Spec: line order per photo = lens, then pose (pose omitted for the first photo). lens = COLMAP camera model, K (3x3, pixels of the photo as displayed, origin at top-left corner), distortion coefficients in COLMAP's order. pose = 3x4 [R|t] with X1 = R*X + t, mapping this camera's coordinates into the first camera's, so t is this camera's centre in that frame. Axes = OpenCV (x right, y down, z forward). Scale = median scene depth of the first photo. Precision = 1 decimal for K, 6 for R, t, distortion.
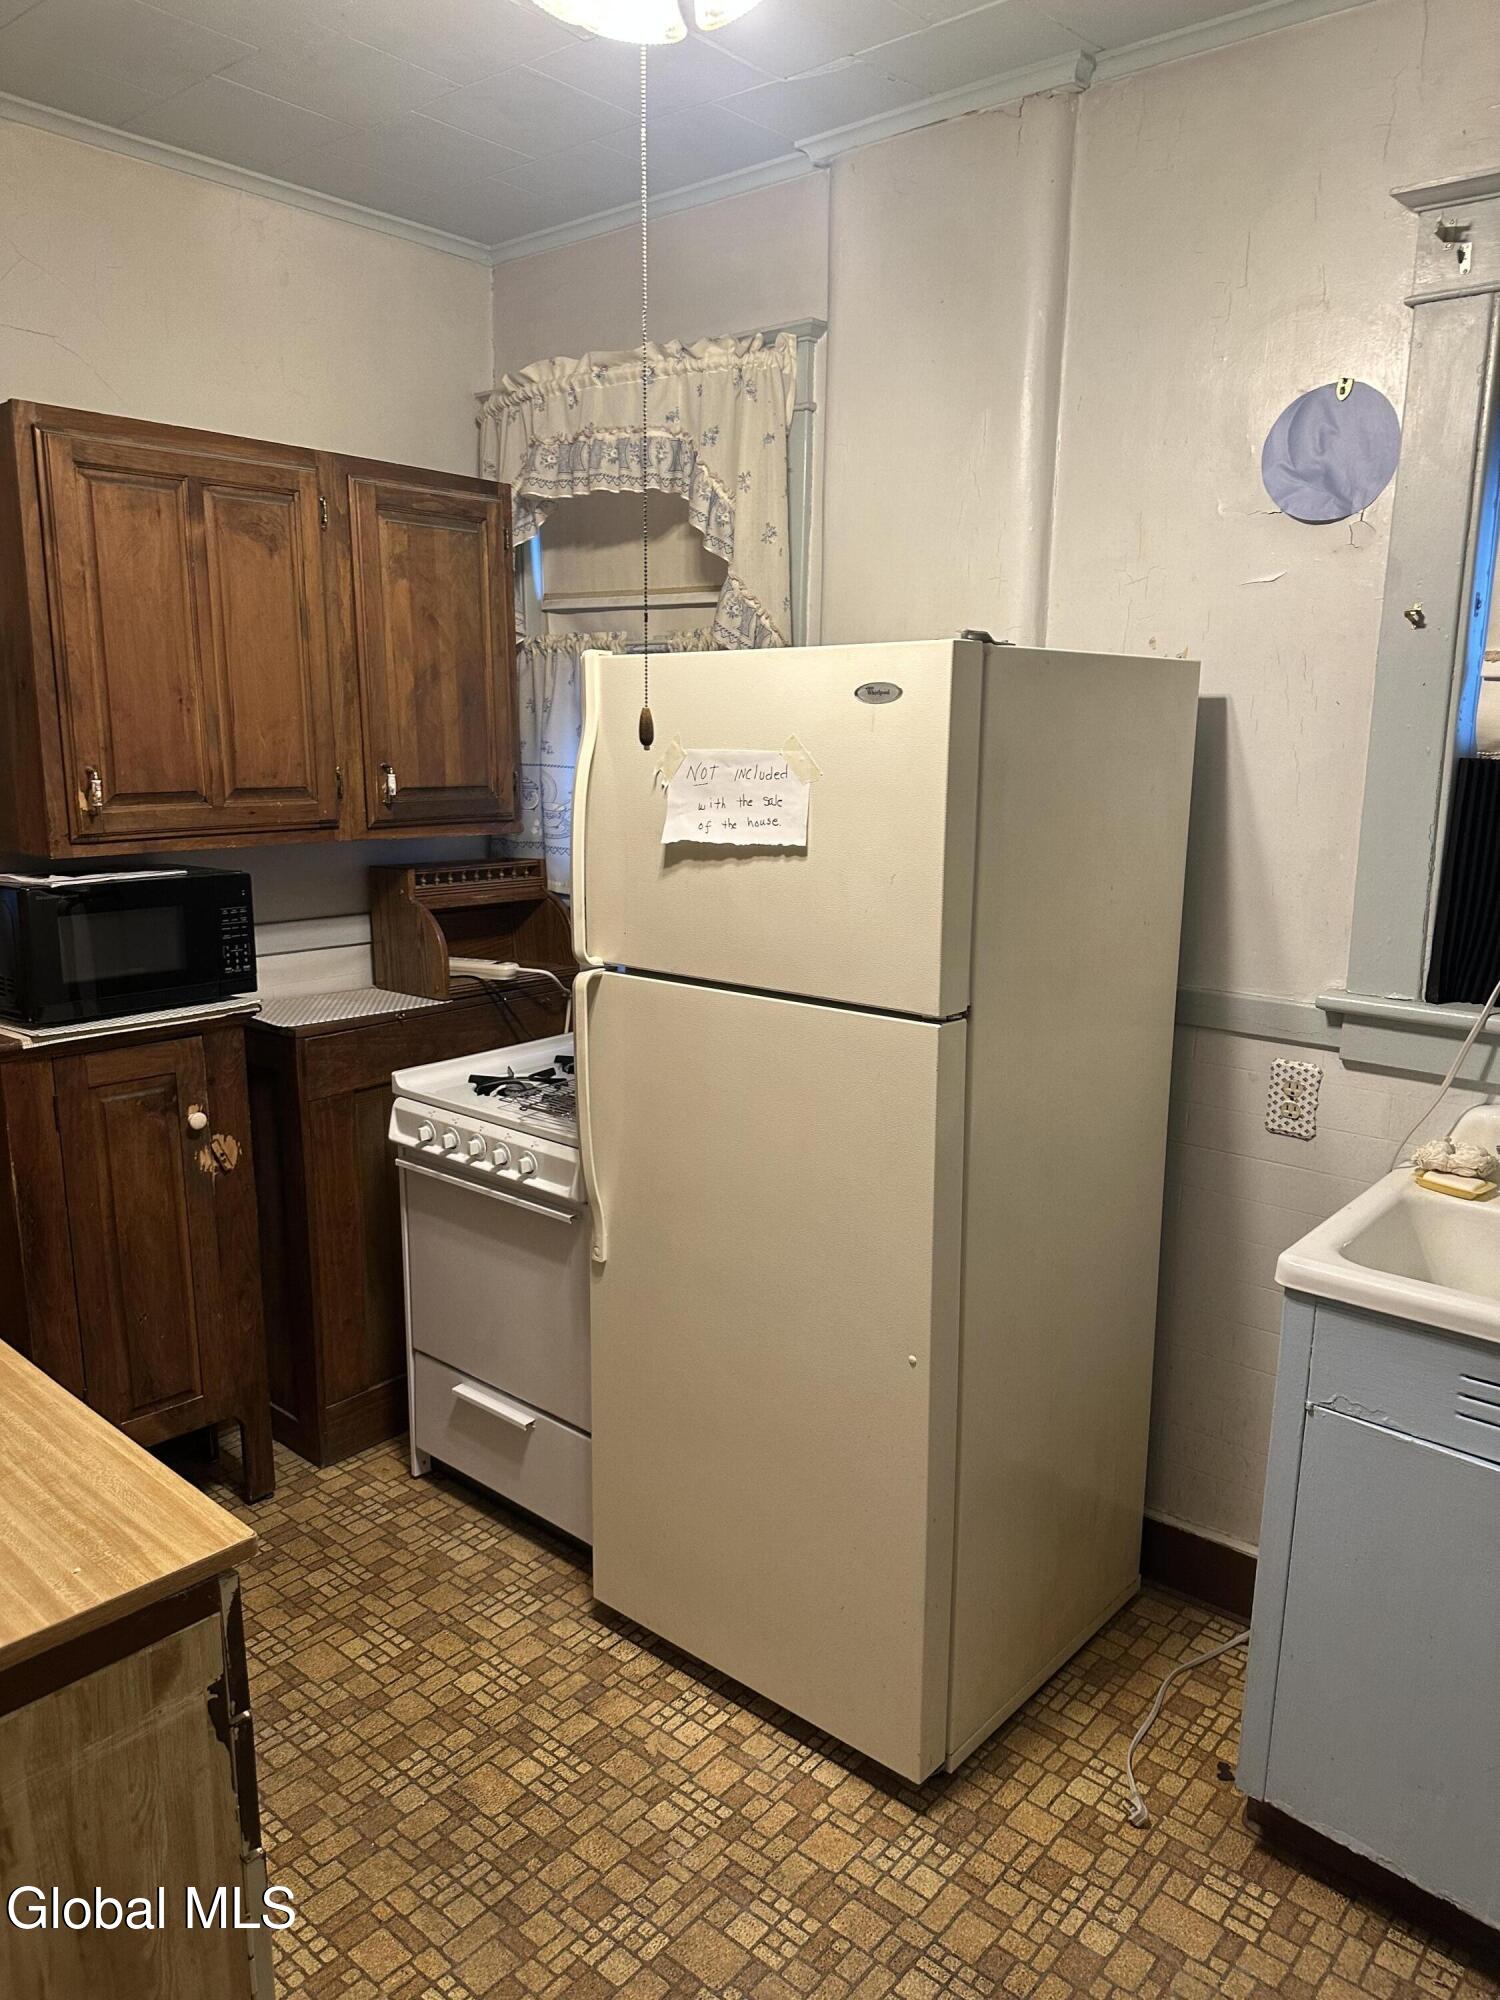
lens RADIAL K [[1422.2, 0, 736.7], [0, 1422.2, 1000.6], [0, 0, 1]] dist [0.039901, -0.040807]
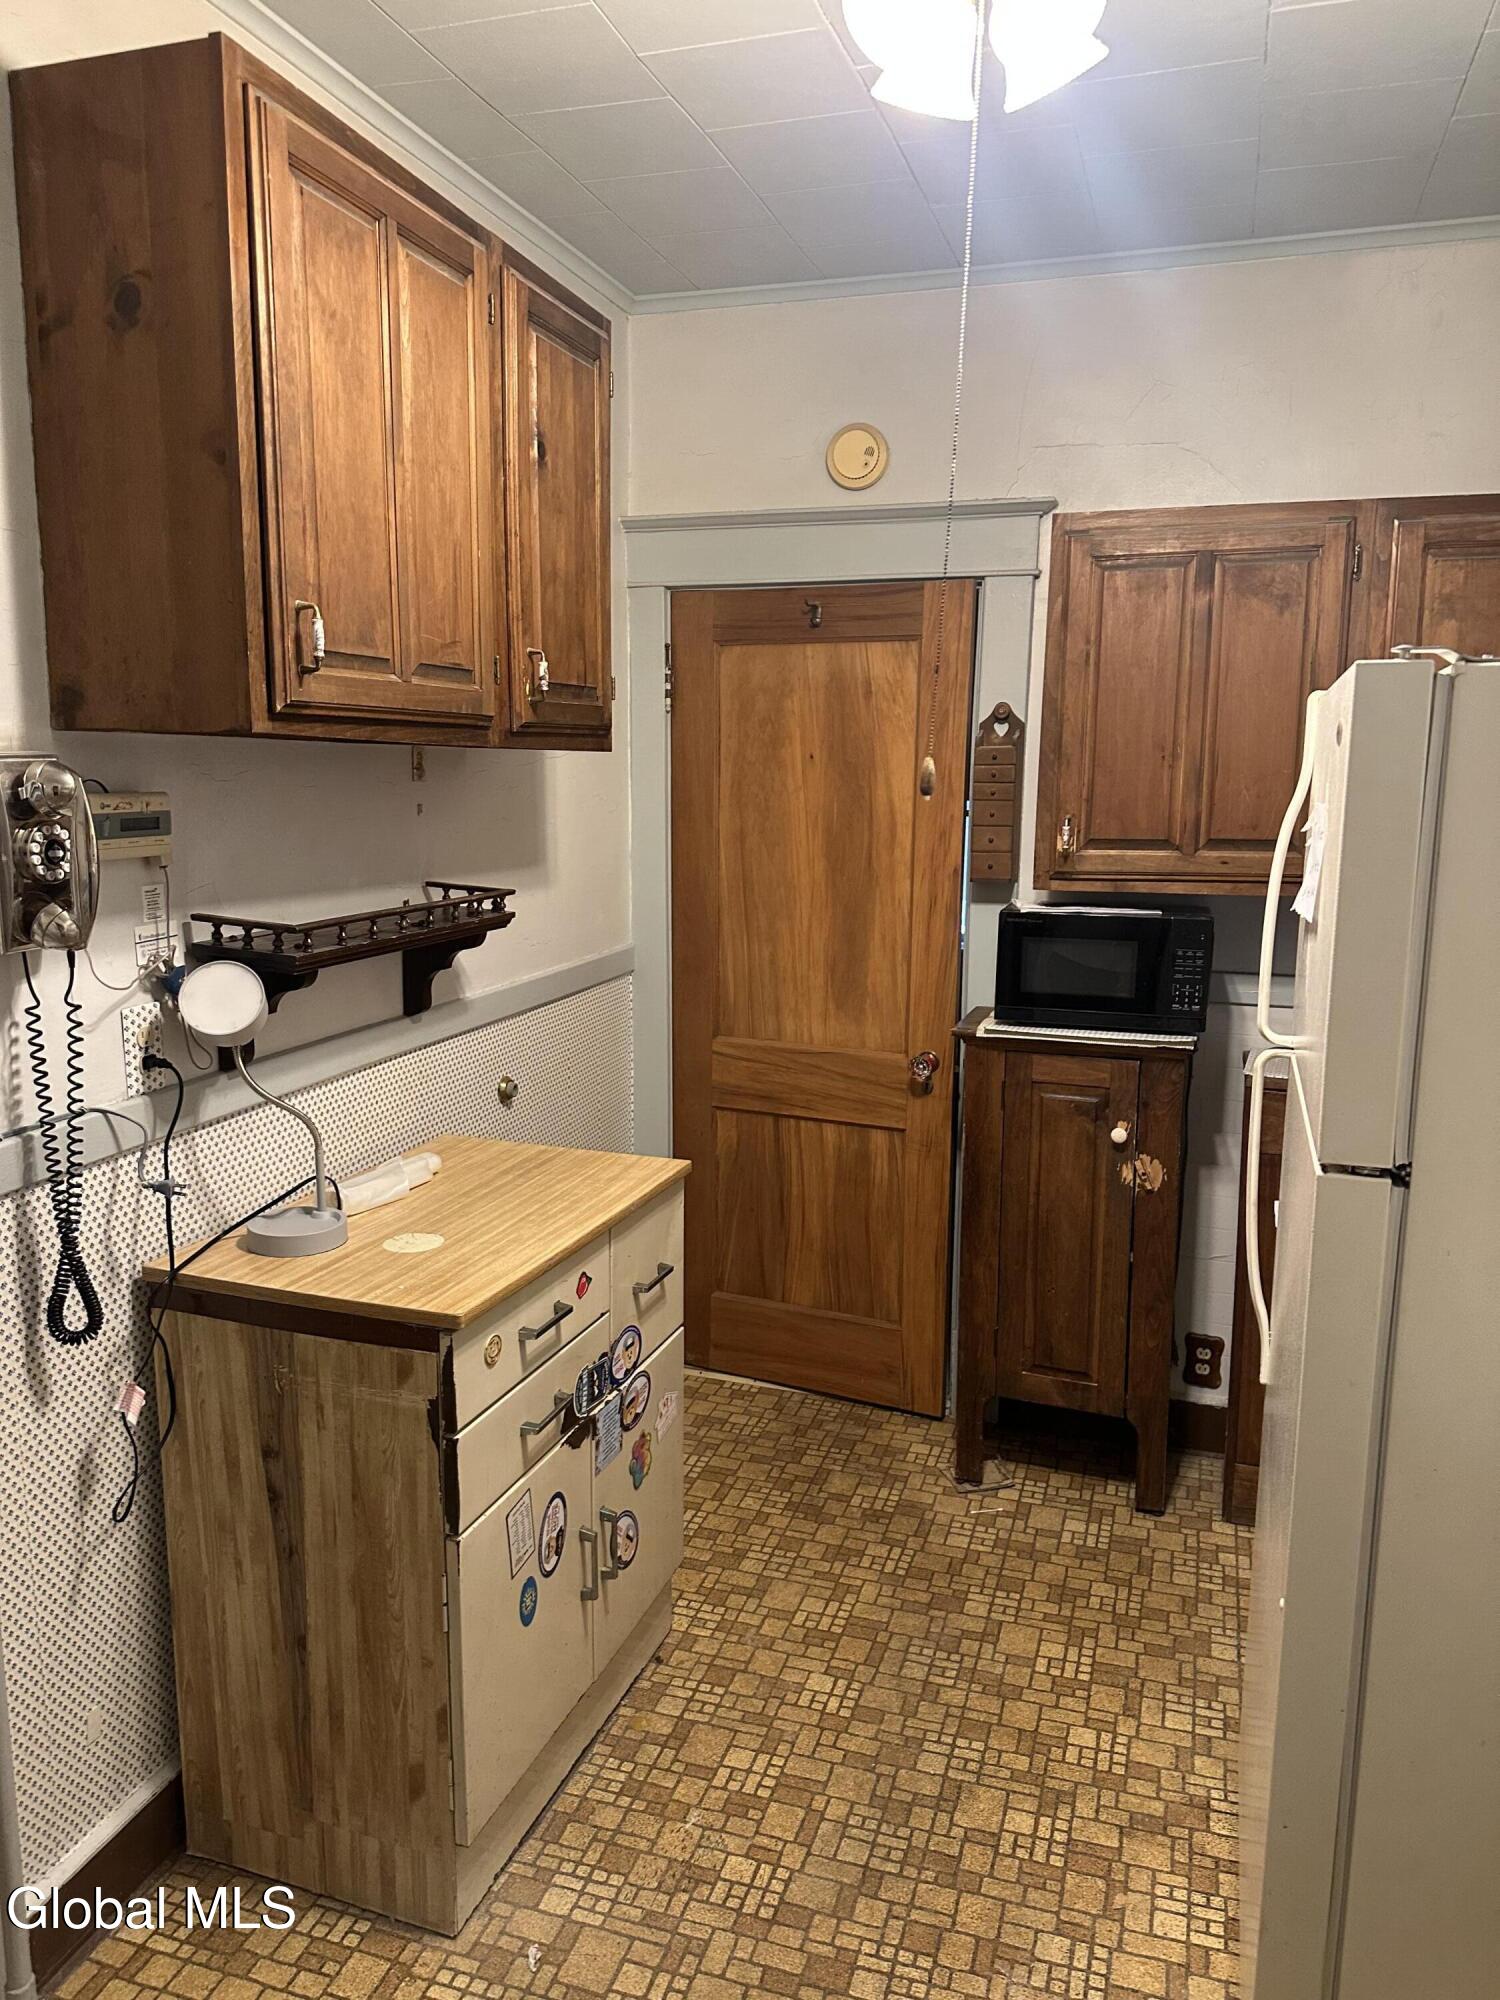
lens RADIAL K [[1422.2, 0, 781.6], [0, 1422.2, 991.9], [0, 0, 1]] dist [0.039901, -0.040807]
pose [[0.400123, 0.137489, -0.906089, 0.571482], [-0.180958, 0.981070, 0.068956, -0.061205], [0.898418, 0.136373, 0.417429, 0.337514]]
